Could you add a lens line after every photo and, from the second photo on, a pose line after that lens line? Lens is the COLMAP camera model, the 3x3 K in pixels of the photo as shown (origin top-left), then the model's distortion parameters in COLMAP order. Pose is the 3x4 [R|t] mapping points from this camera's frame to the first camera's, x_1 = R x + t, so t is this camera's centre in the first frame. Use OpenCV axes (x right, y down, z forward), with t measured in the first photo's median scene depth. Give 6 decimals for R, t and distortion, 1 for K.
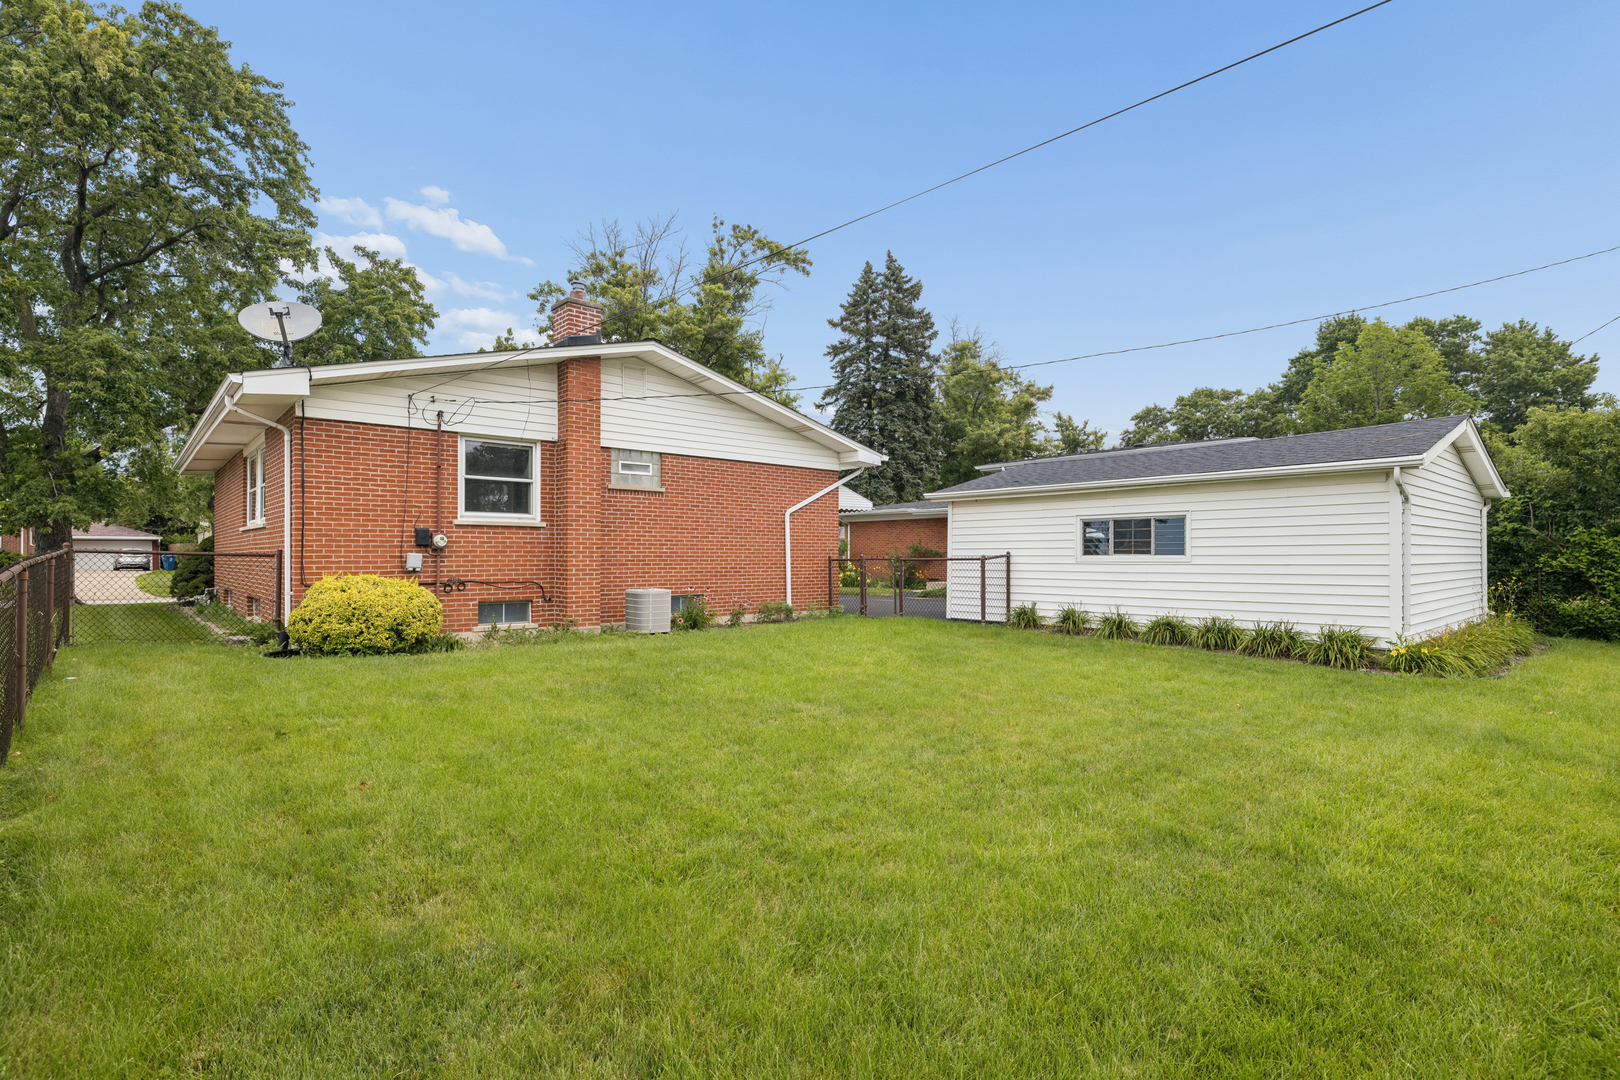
lens RADIAL K [[781.2, 0, 810.0], [0, 781.2, 540.0], [0, 0, 1]] dist [-0.000184, -0.000062]
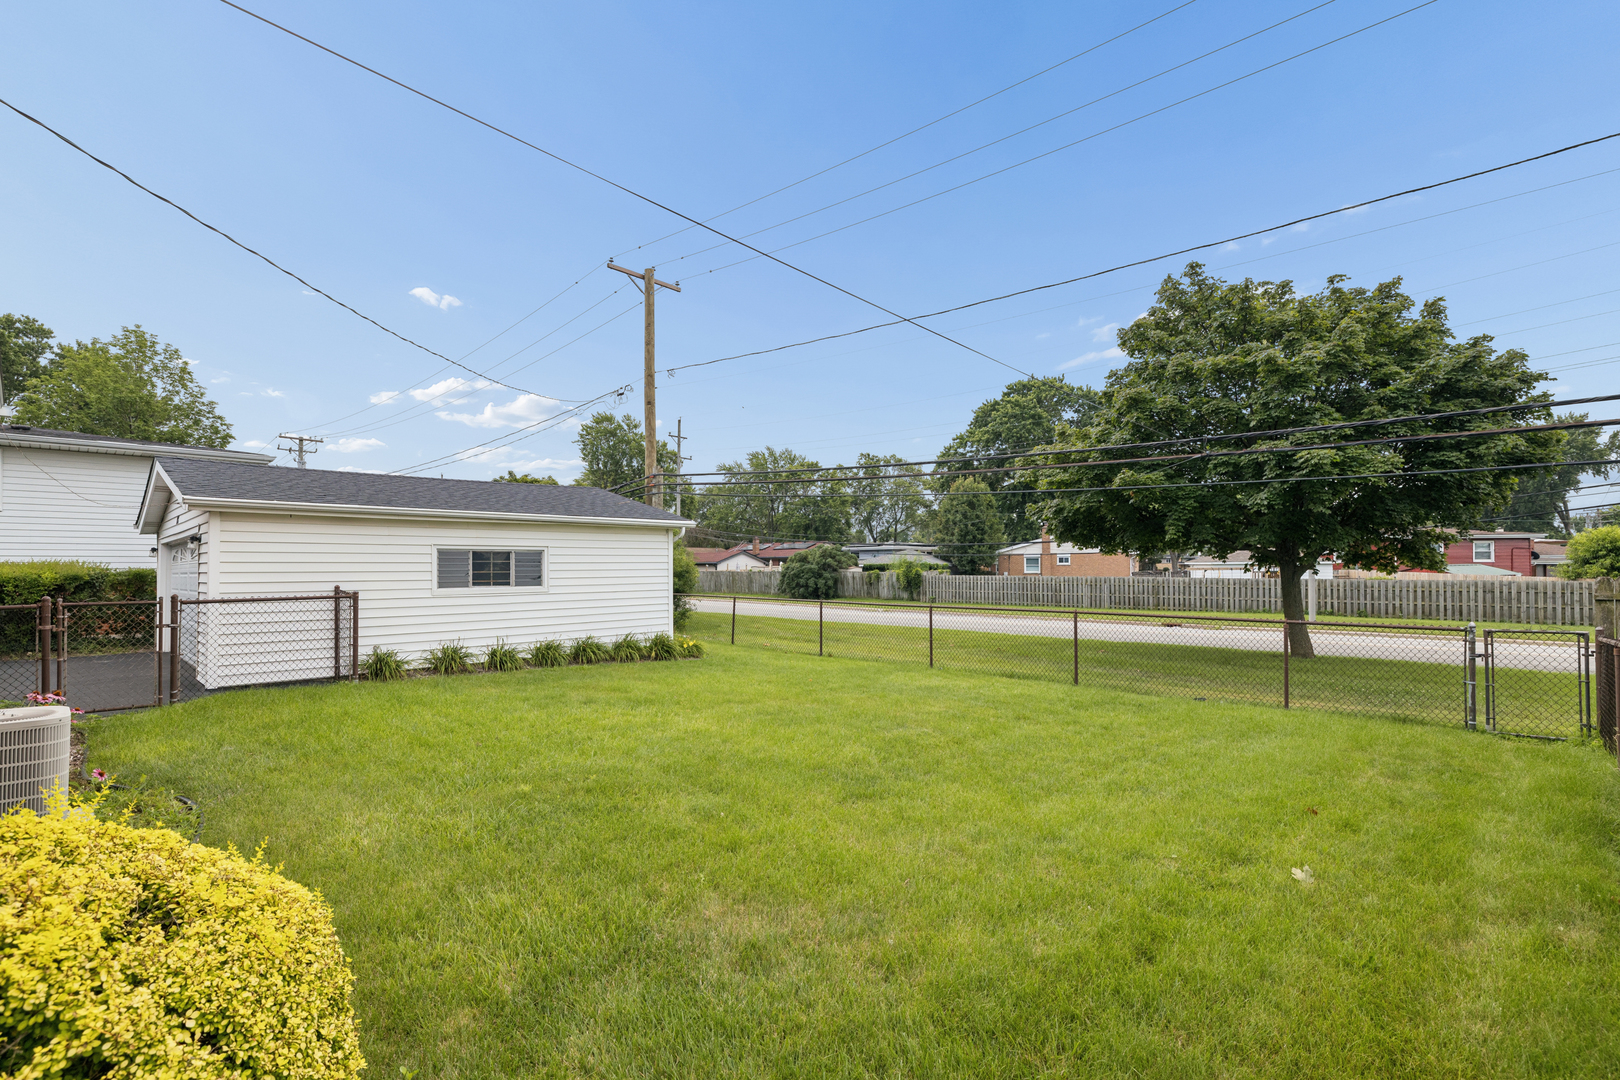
lens RADIAL K [[772.4, 0, 810.0], [0, 772.4, 540.0], [0, 0, 1]] dist [-0.000573, -0.000123]
pose [[-0.053060, 0.037375, 0.997892, -0.609993], [-0.014126, 0.999171, -0.038174, -0.008994], [-0.998491, -0.016121, -0.052488, 0.628788]]
